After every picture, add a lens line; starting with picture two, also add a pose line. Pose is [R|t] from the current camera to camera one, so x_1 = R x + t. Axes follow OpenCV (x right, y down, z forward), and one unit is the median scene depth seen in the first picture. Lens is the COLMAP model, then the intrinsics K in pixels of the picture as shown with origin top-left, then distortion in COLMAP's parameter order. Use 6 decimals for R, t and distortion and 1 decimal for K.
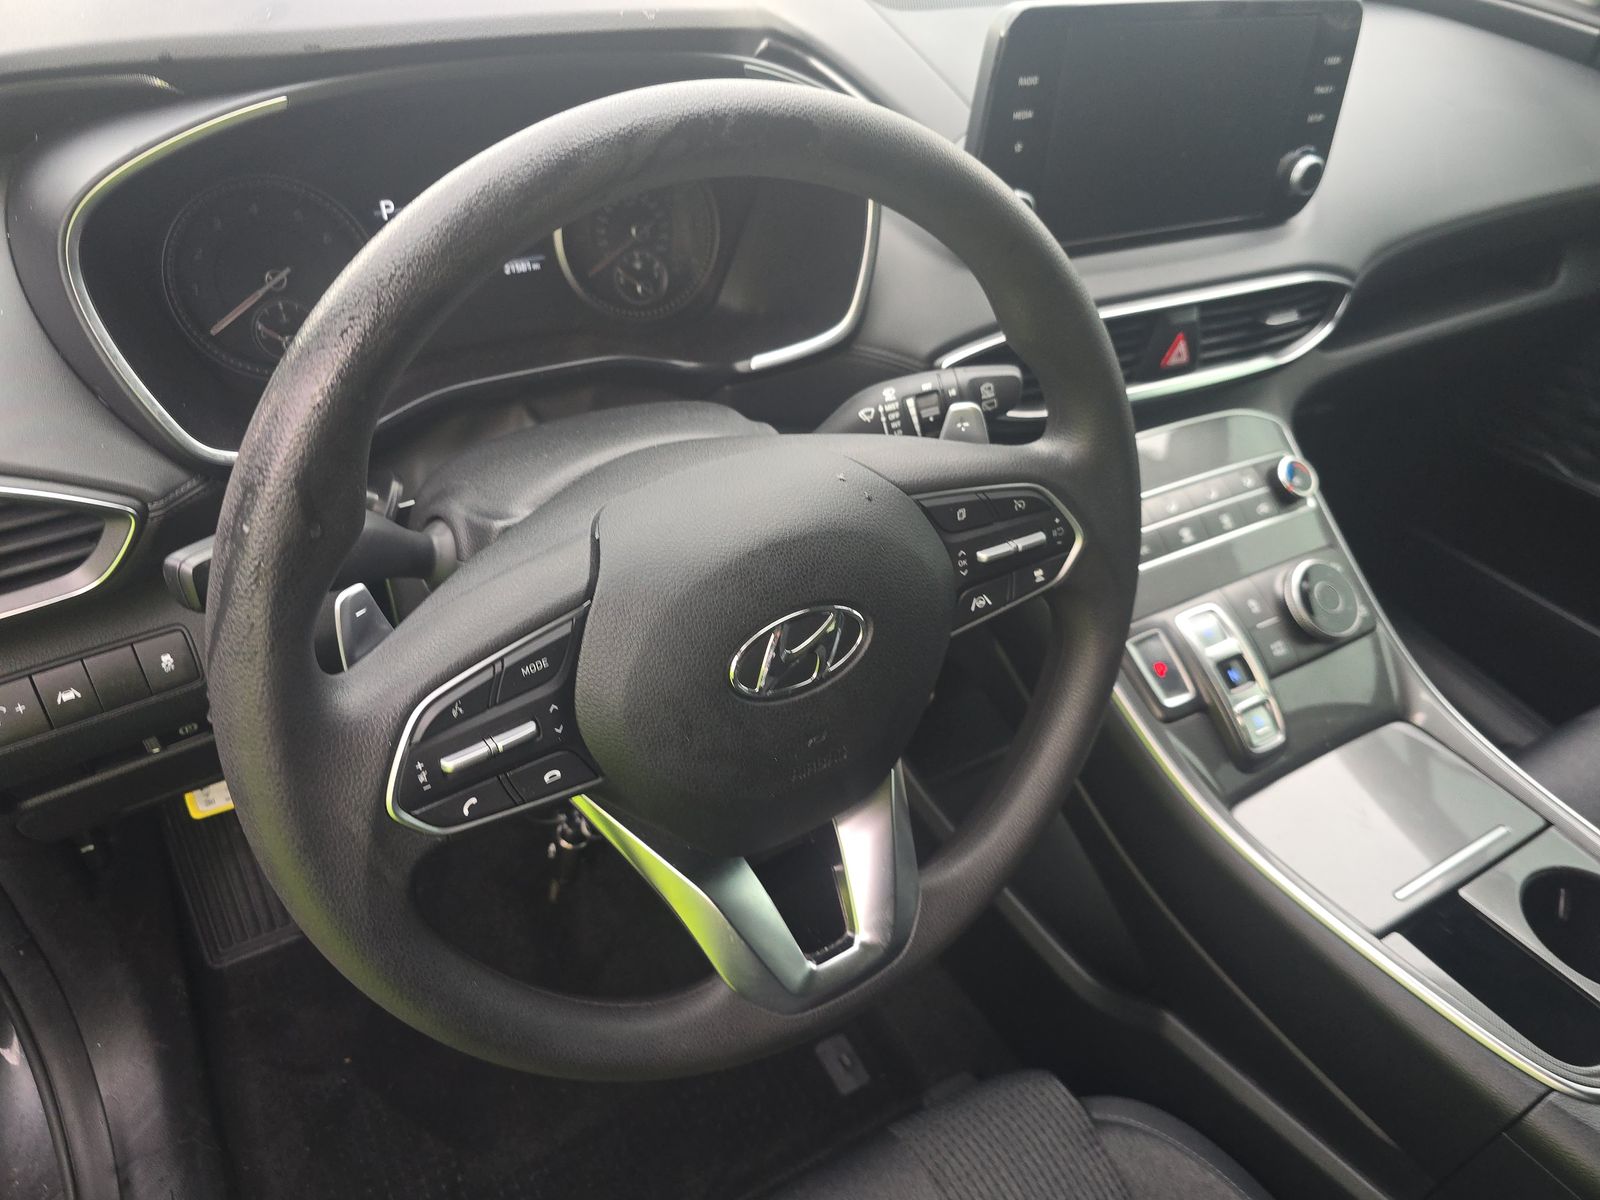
lens RADIAL K [[1067.8, 0, 800.0], [0, 1067.8, 600.0], [0, 0, 1]] dist [0.020548, -0.043844]
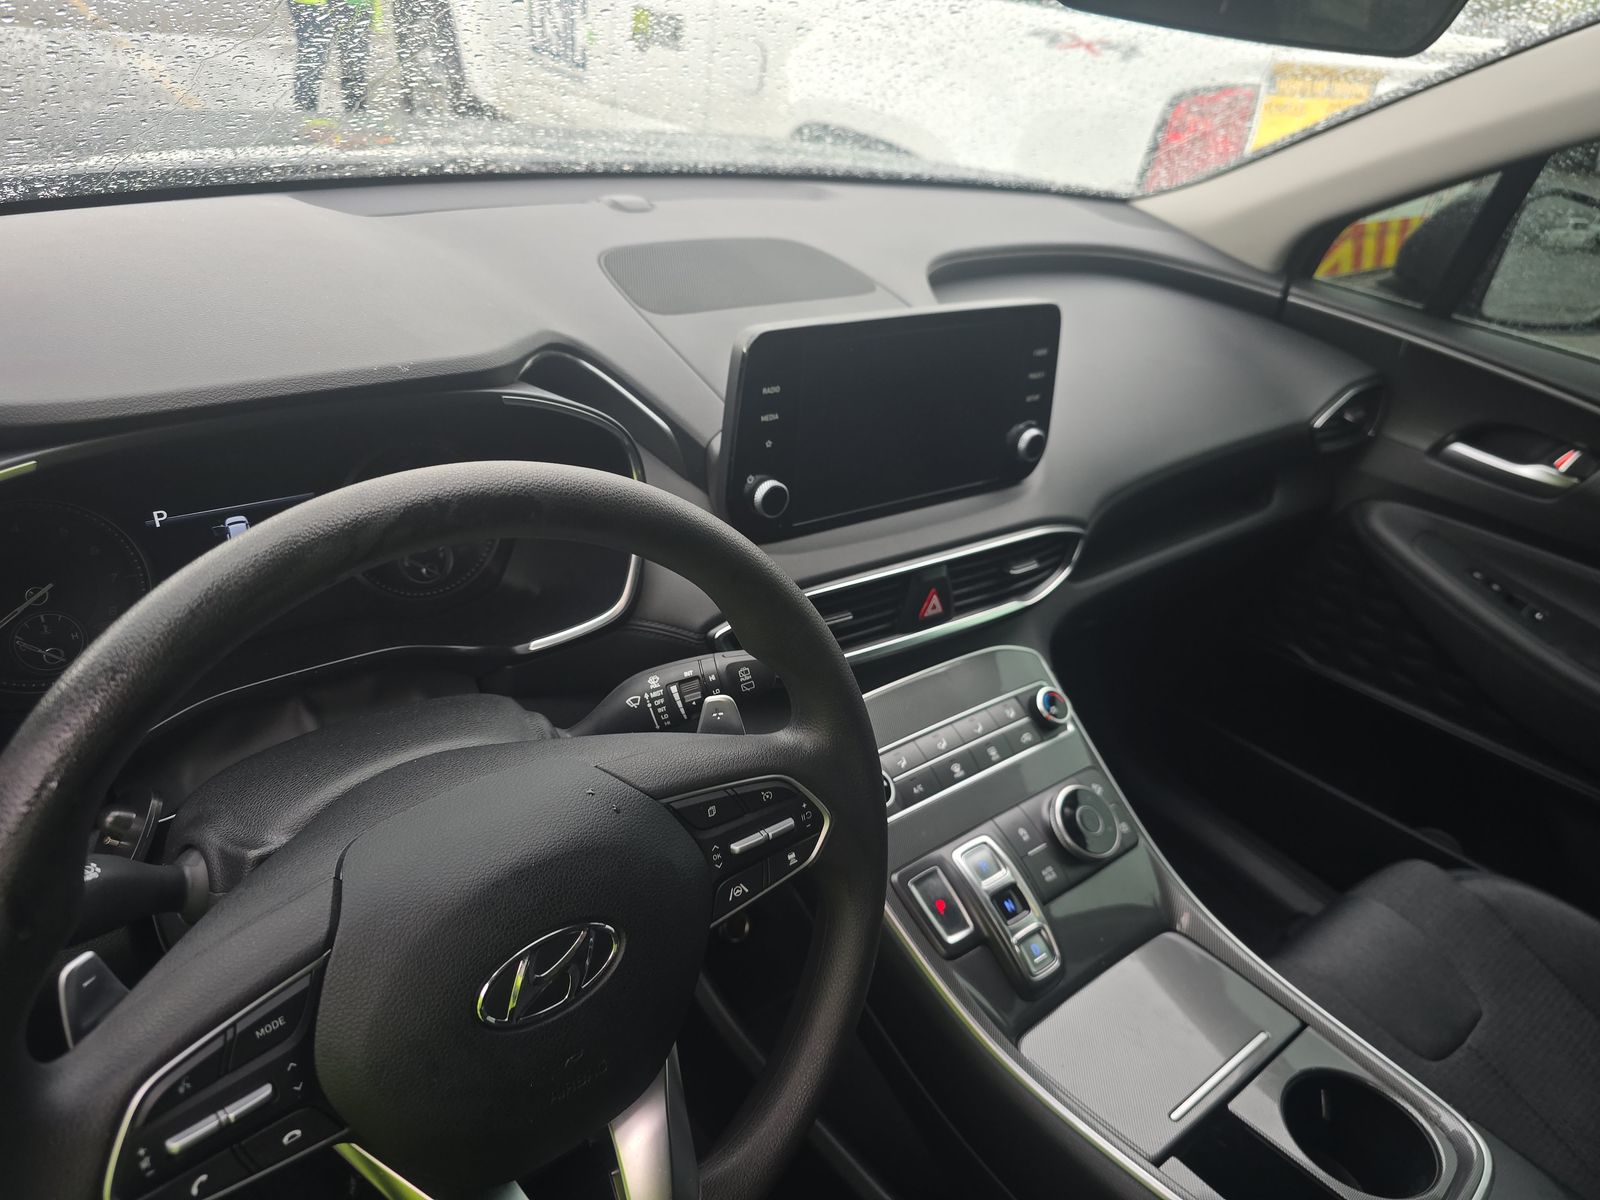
lens RADIAL K [[1064.6, 0, 800.0], [0, 1064.6, 600.0], [0, 0, 1]] dist [0.028045, -0.046876]
pose [[0.989235, -0.047083, 0.138557, 0.084438], [0.068713, 0.985407, -0.155731, -0.097473], [-0.129203, 0.163575, 0.978034, -0.073940]]
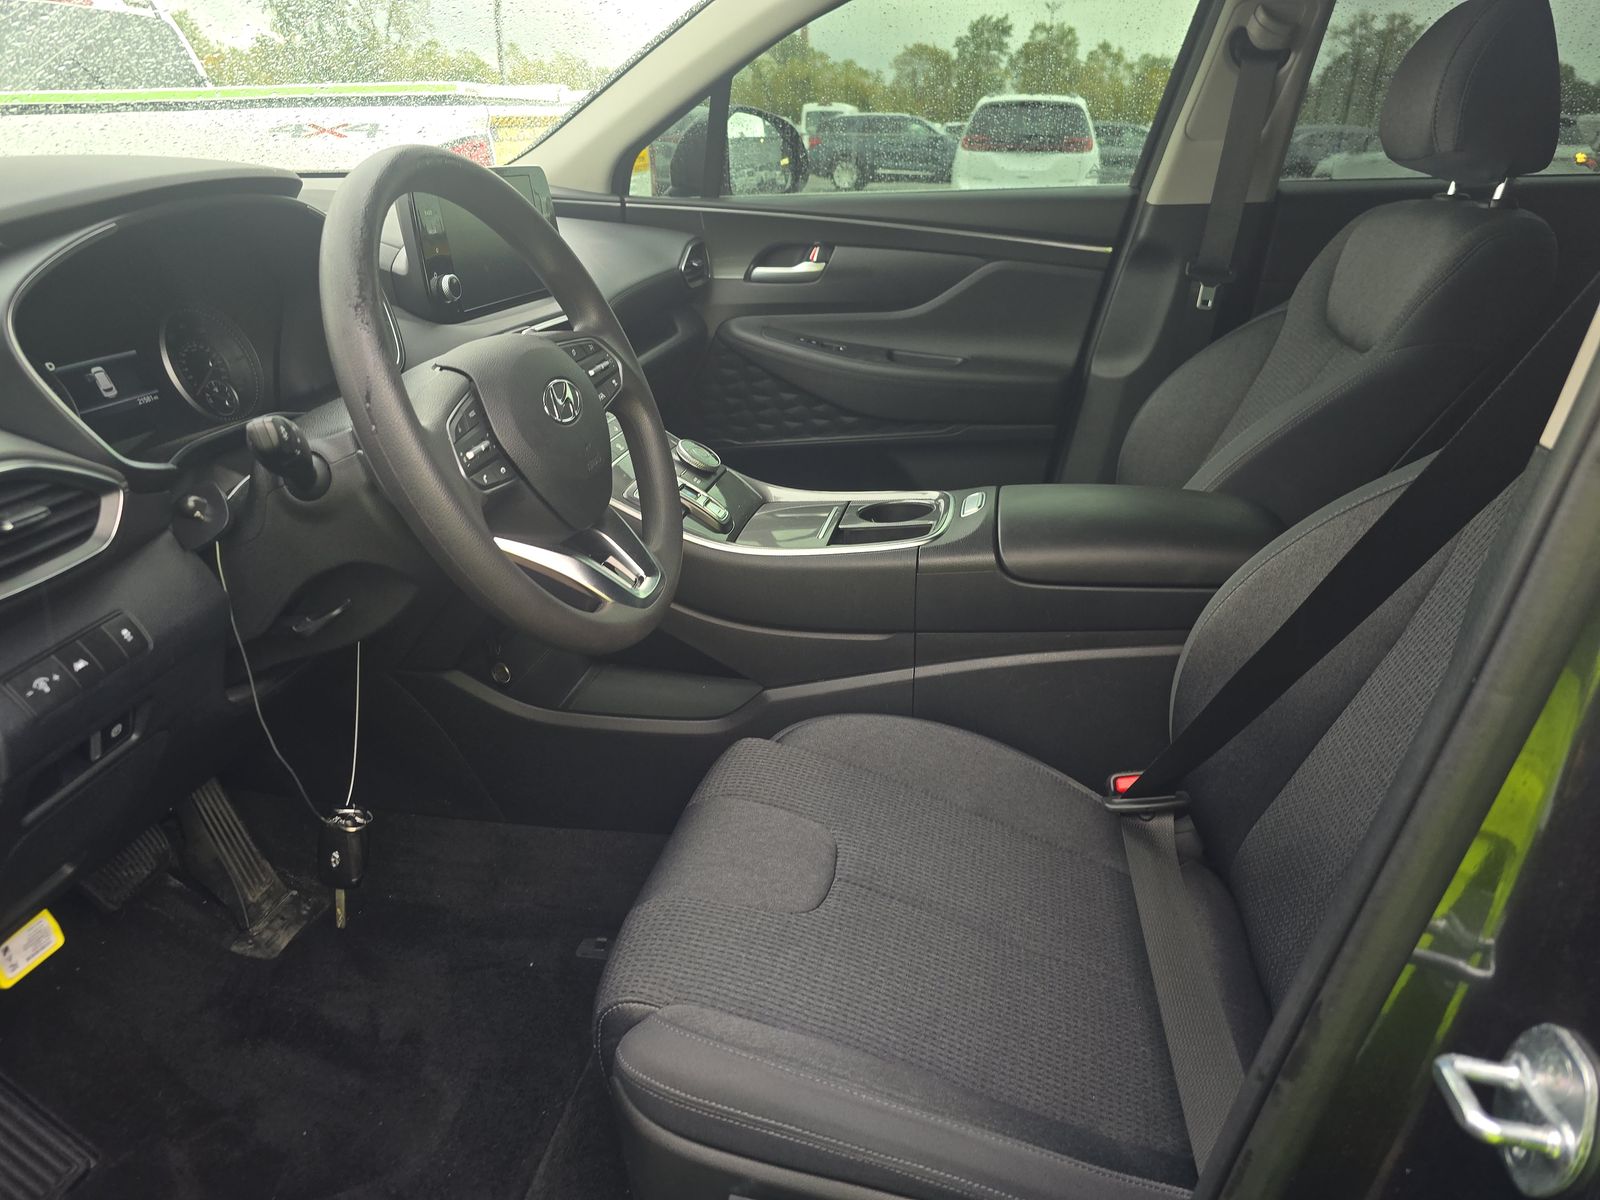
lens RADIAL K [[1064.6, 0, 800.0], [0, 1064.6, 600.0], [0, 0, 1]] dist [0.028045, -0.046876]
pose [[0.653264, -0.383873, 0.652600, -0.851357], [0.553826, 0.829999, -0.066166, 0.541322], [-0.516259, 0.404651, 0.754808, -0.414348]]
